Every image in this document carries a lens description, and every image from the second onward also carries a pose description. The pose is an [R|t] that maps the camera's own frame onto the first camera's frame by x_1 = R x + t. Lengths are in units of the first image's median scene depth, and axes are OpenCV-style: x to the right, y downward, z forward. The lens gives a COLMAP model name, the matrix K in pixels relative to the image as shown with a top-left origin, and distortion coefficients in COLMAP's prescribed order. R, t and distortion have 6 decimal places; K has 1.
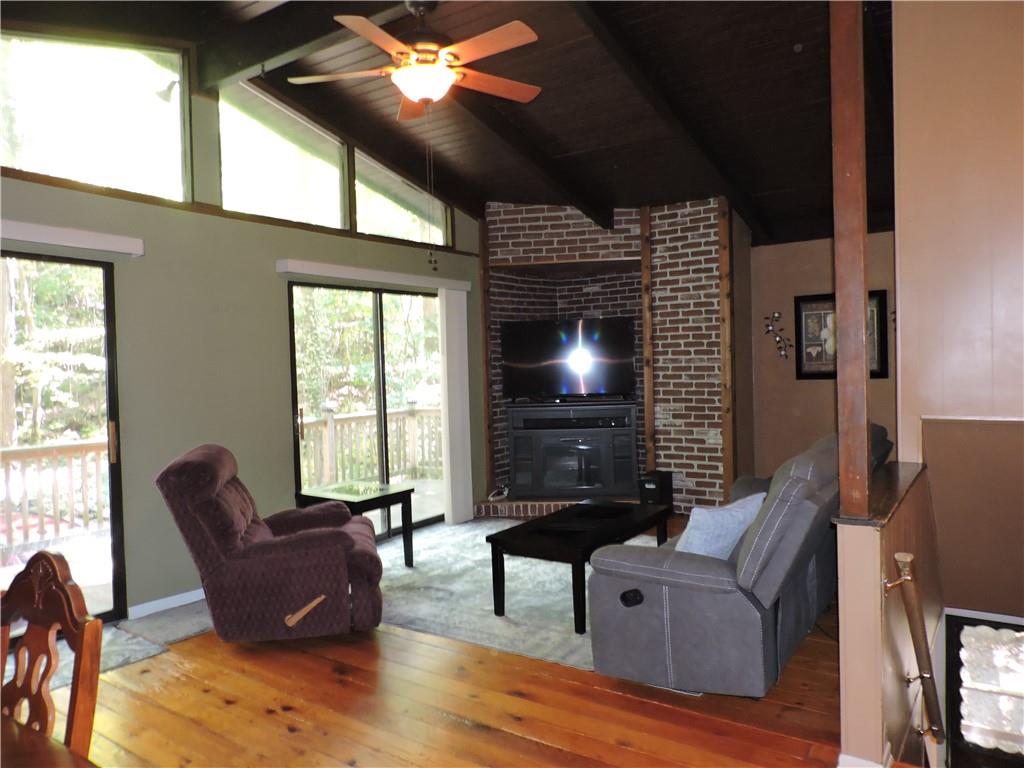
lens RADIAL K [[729.1, 0, 512.0], [0, 729.1, 384.0], [0, 0, 1]] dist [-0.018017, 0.005385]
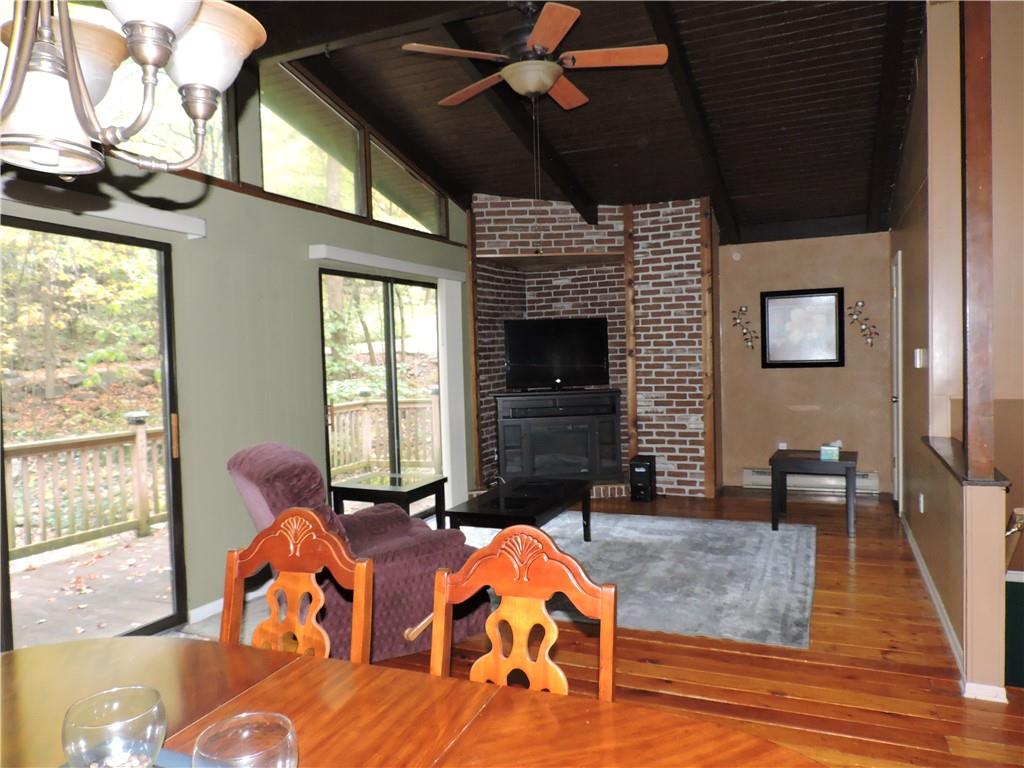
lens RADIAL K [[729.1, 0, 512.0], [0, 729.1, 384.0], [0, 0, 1]] dist [-0.018017, 0.005385]
pose [[0.981798, -0.007819, 0.189769, -0.187879], [0.006070, 0.999934, 0.009797, 0.004360], [-0.189833, -0.008466, 0.981780, -0.002094]]
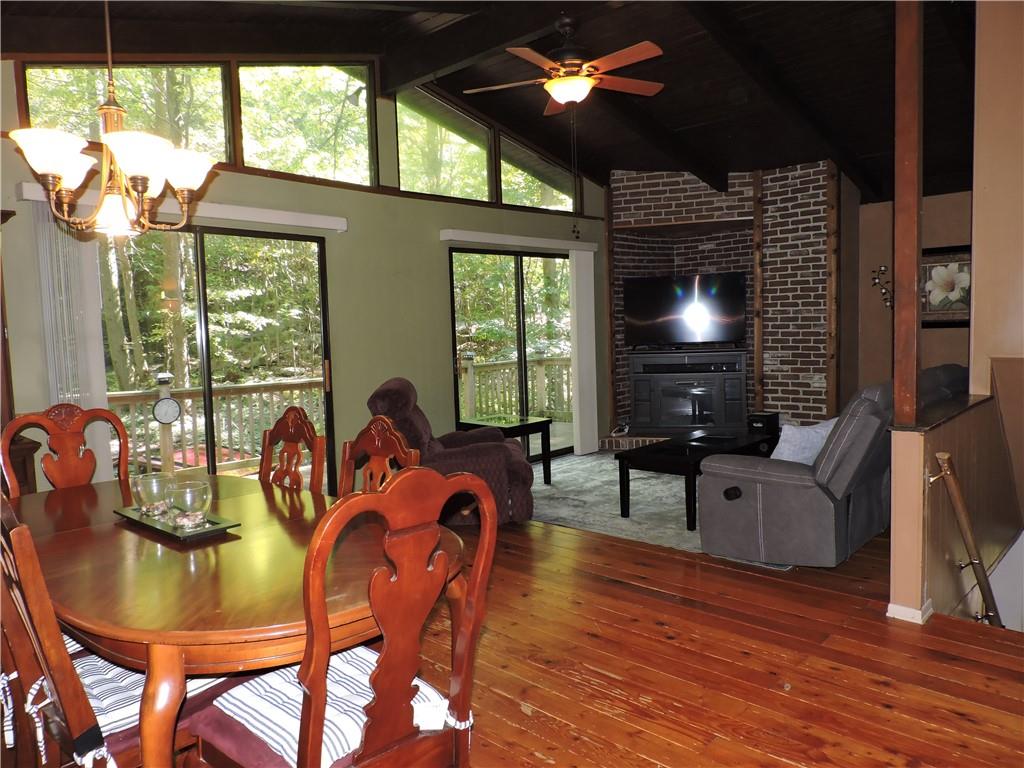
lens RADIAL K [[729.1, 0, 512.0], [0, 729.1, 384.0], [0, 0, 1]] dist [-0.018017, 0.005385]
pose [[0.988215, 0.007824, -0.152873, -0.012566], [0.001372, 0.998200, 0.059957, 0.010389], [0.153067, -0.059460, 0.986425, -0.153493]]
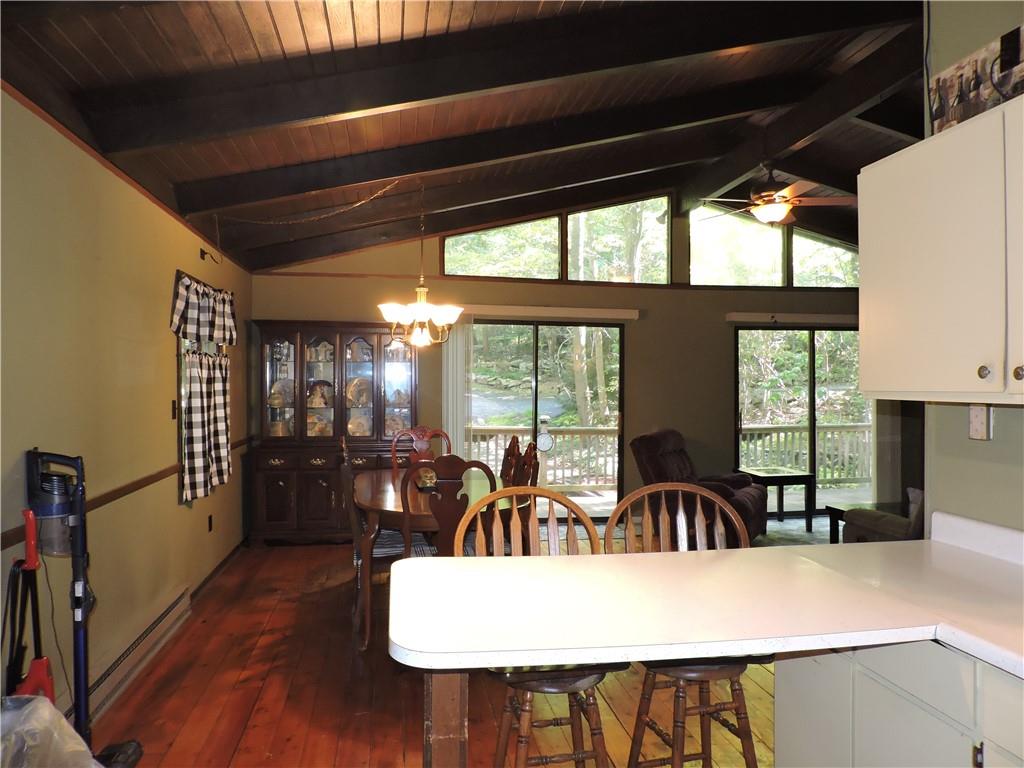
lens RADIAL K [[729.1, 0, 512.0], [0, 729.1, 384.0], [0, 0, 1]] dist [-0.018017, 0.005385]
pose [[0.697608, 0.026311, -0.715996, 0.351071], [-0.037809, 0.999285, -0.000117, -0.004494], [0.715481, 0.027153, 0.698104, -0.290210]]
